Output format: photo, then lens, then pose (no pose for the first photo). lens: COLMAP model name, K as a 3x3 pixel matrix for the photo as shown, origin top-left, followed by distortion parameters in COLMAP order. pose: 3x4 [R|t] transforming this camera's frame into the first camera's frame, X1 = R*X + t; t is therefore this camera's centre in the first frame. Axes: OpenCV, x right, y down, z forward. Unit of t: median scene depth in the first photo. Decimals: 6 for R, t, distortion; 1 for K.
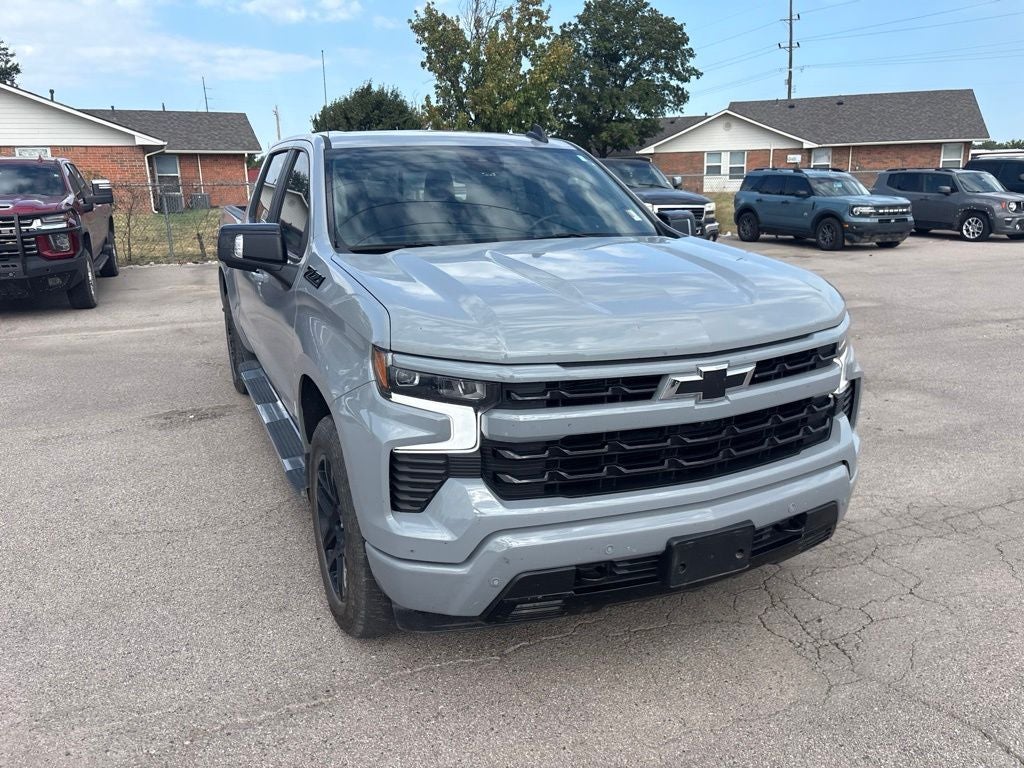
lens RADIAL K [[766.1, 0, 509.4], [0, 766.1, 380.3], [0, 0, 1]] dist [0.039974, -0.039166]
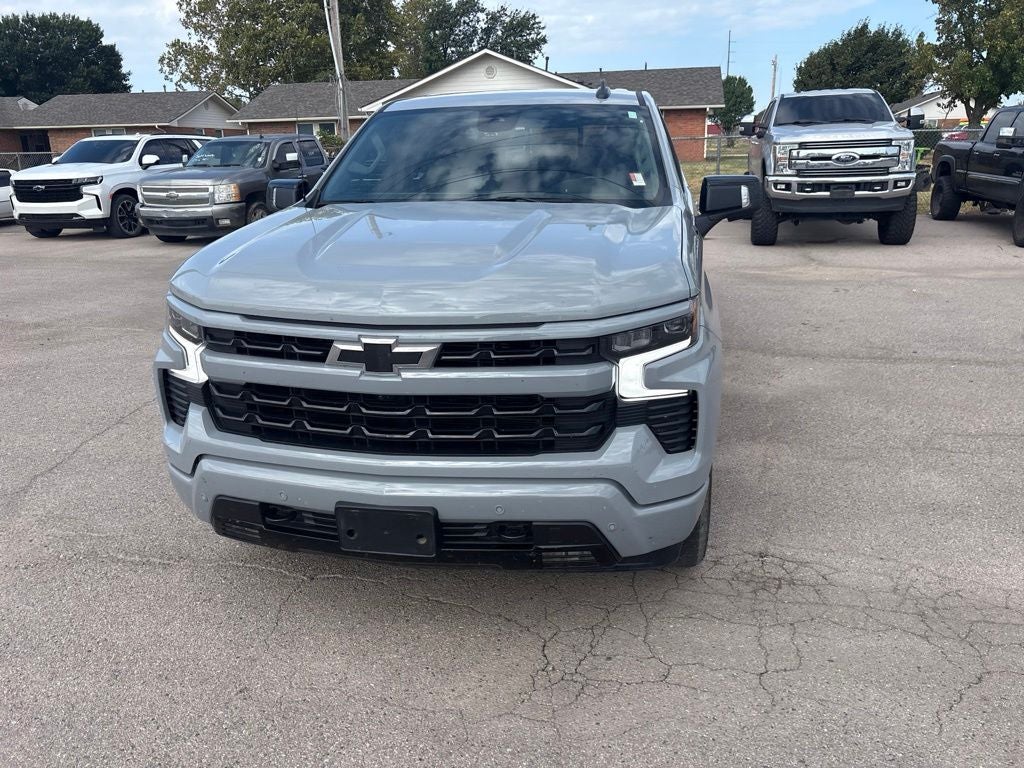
lens RADIAL K [[766.1, 0, 512.0], [0, 766.1, 379.5], [0, 0, 1]] dist [0.039974, -0.039166]
pose [[0.822144, 0.165061, -0.544825, 0.693657], [-0.135276, 0.986275, 0.094670, -0.060977], [0.552973, -0.004131, 0.833189, 0.210719]]
